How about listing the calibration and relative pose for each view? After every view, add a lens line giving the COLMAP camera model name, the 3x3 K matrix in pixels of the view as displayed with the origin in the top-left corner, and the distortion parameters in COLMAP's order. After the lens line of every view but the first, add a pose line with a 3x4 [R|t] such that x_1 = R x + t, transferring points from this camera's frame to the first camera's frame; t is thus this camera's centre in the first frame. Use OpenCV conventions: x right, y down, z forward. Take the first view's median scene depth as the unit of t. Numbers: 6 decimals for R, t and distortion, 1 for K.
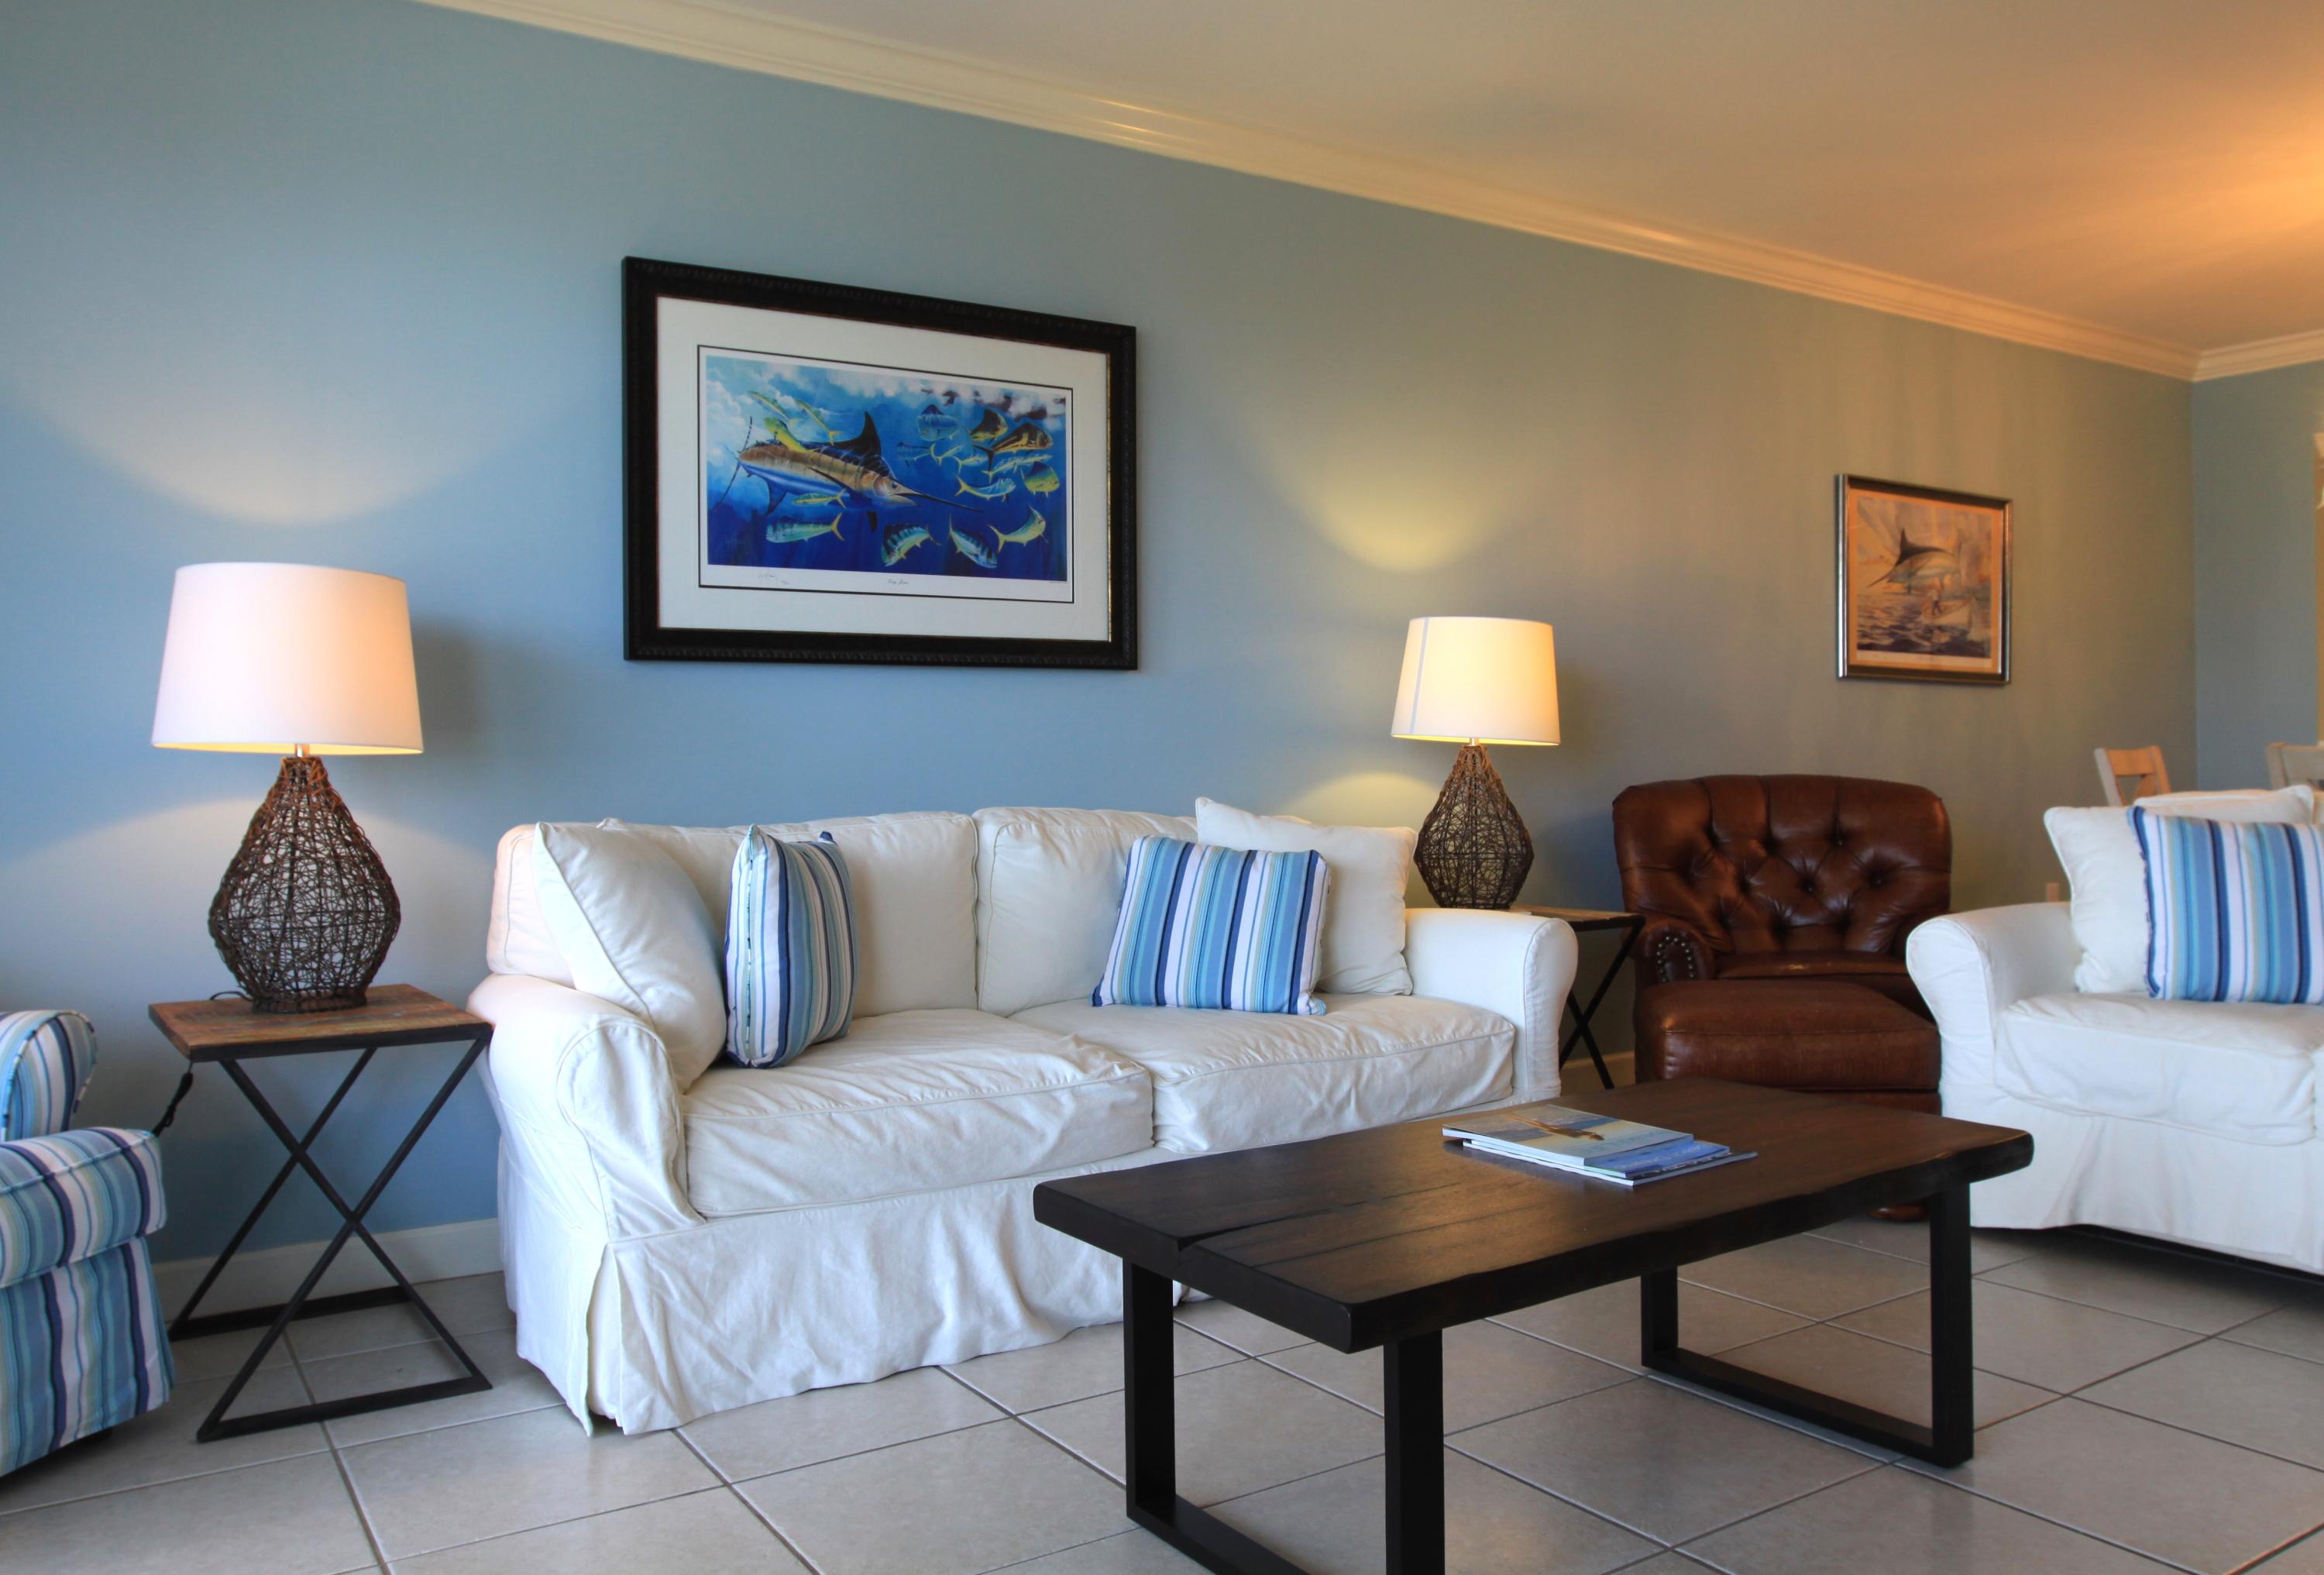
lens RADIAL K [[1774.0, 0, 1162.0], [0, 1774.0, 787.5], [0, 0, 1]] dist [-0.040173, 0.000923]
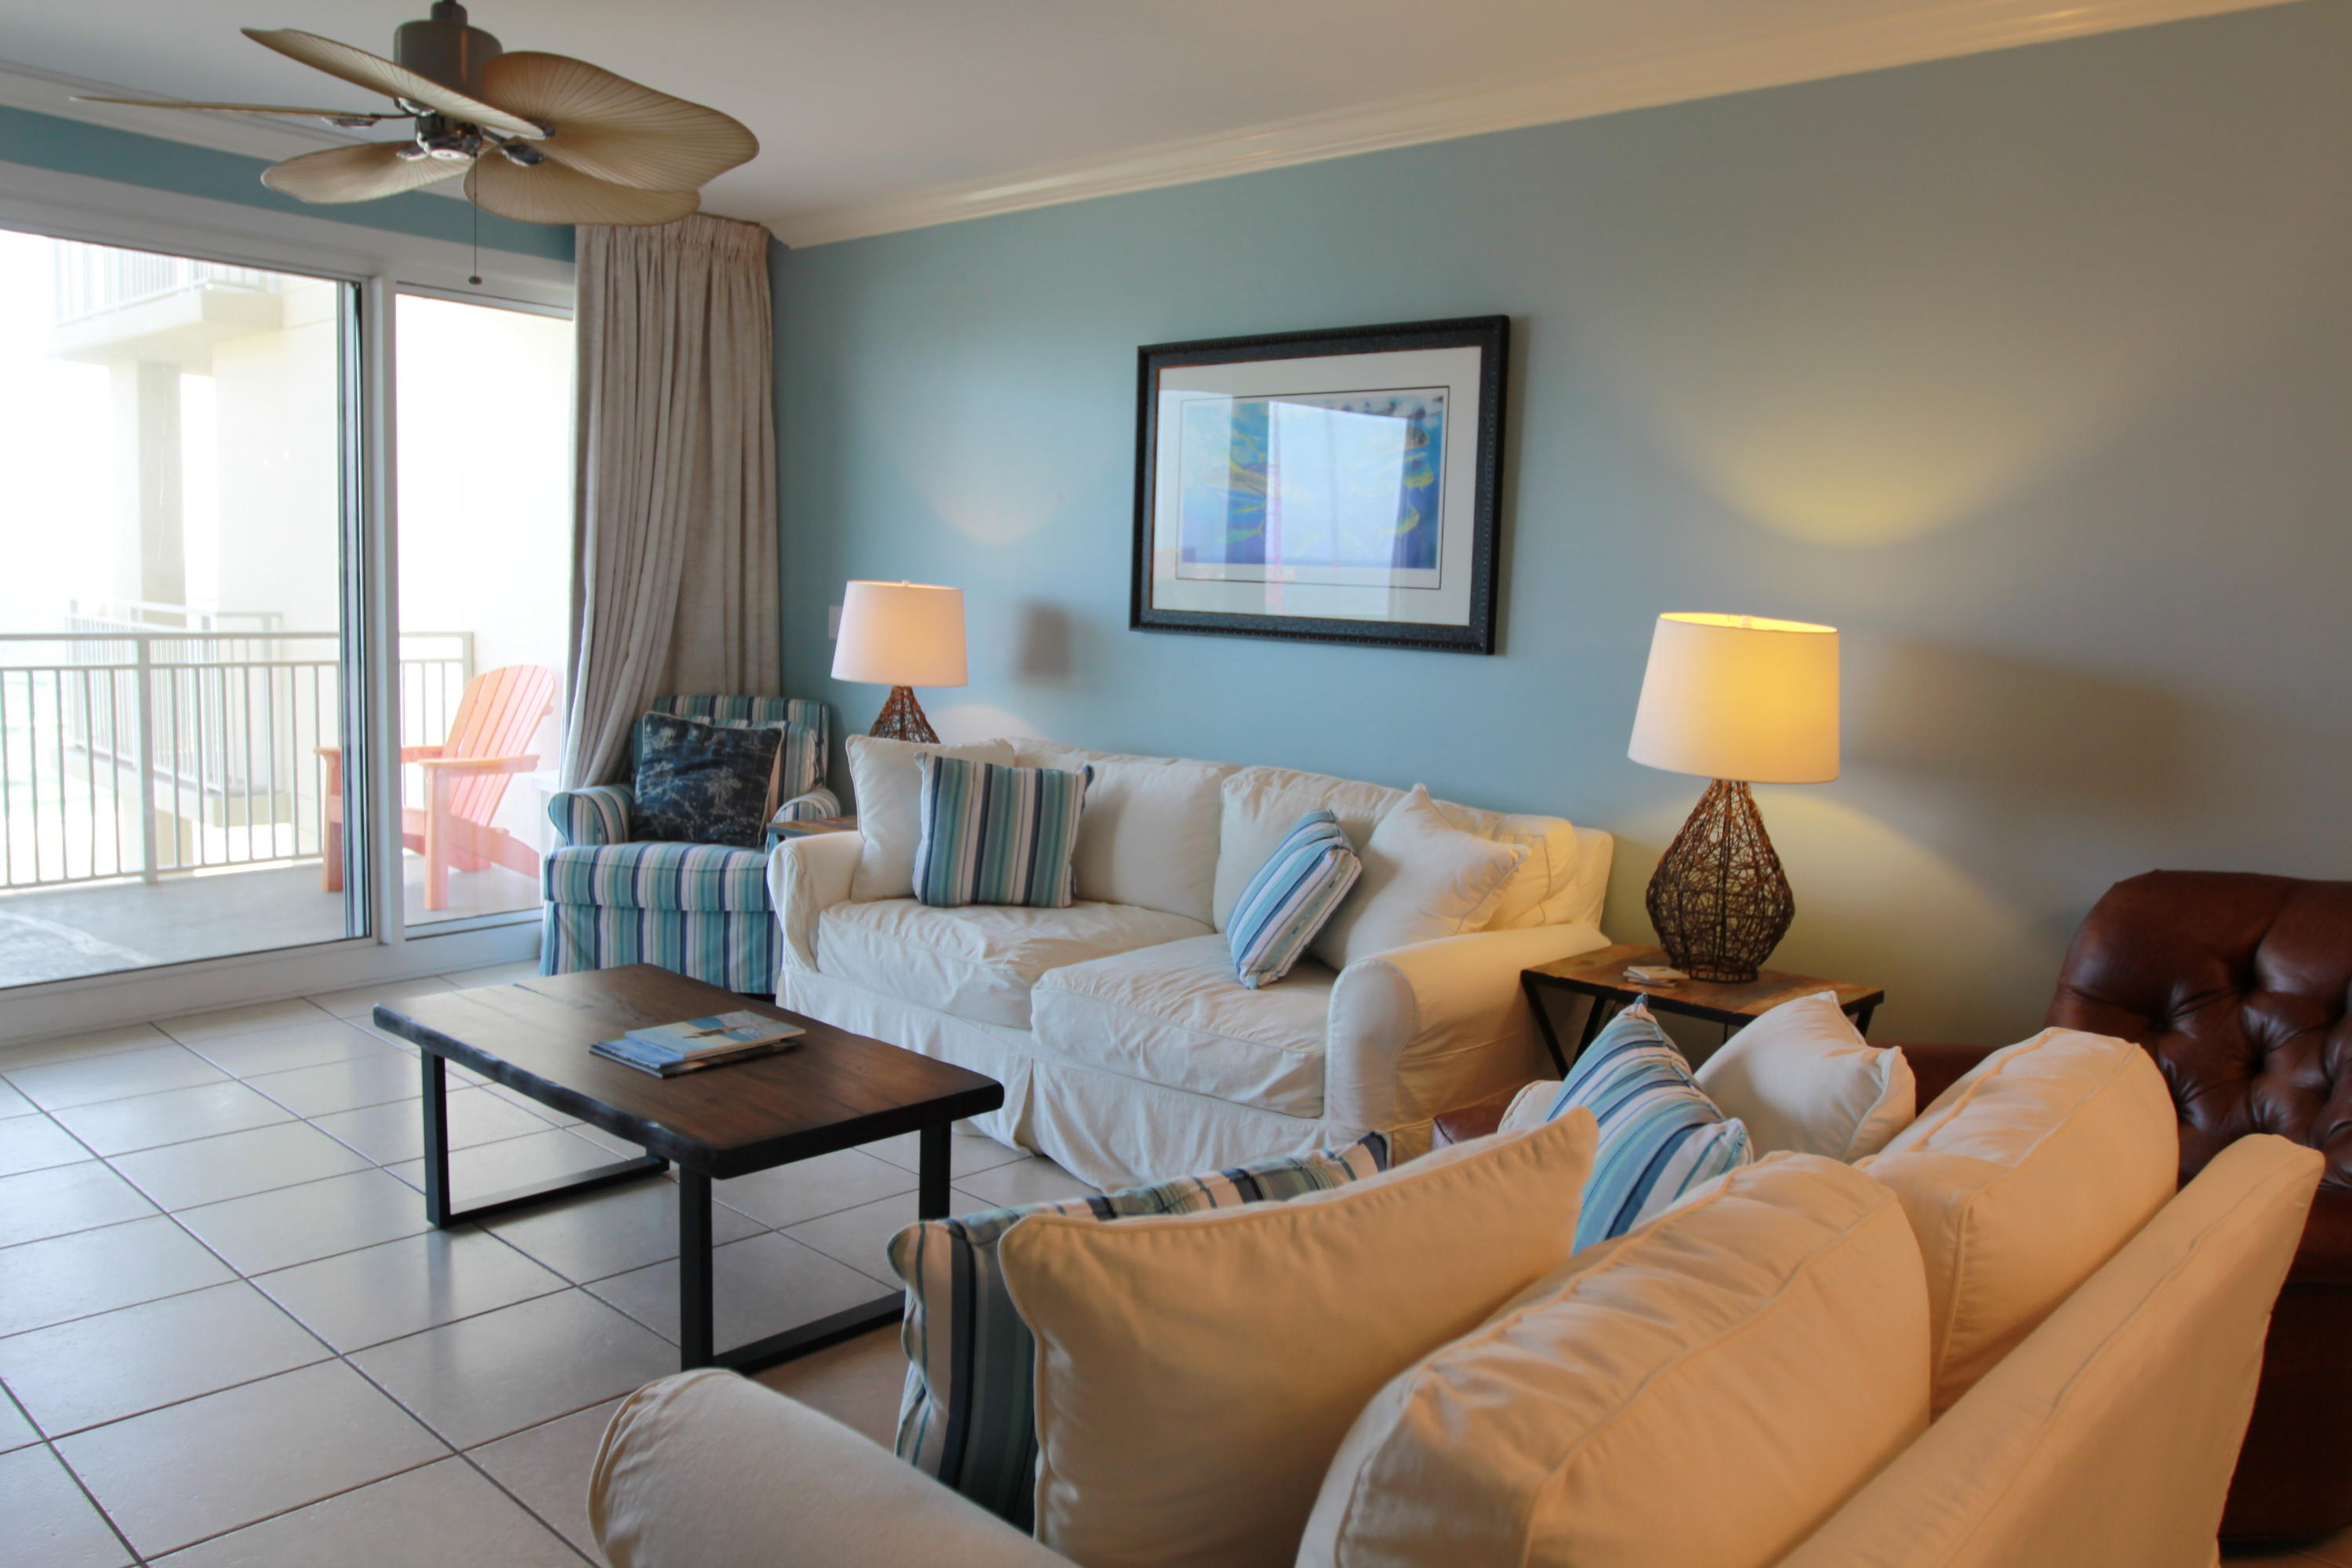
lens RADIAL K [[1760.2, 0, 1176.0], [0, 1760.2, 784.0], [0, 0, 1]] dist [-0.042434, 0.007030]
pose [[0.239963, 0.134643, -0.961399, 0.932996], [-0.054238, 0.990648, 0.125202, -0.110328], [0.969266, 0.022100, 0.245022, 0.580486]]
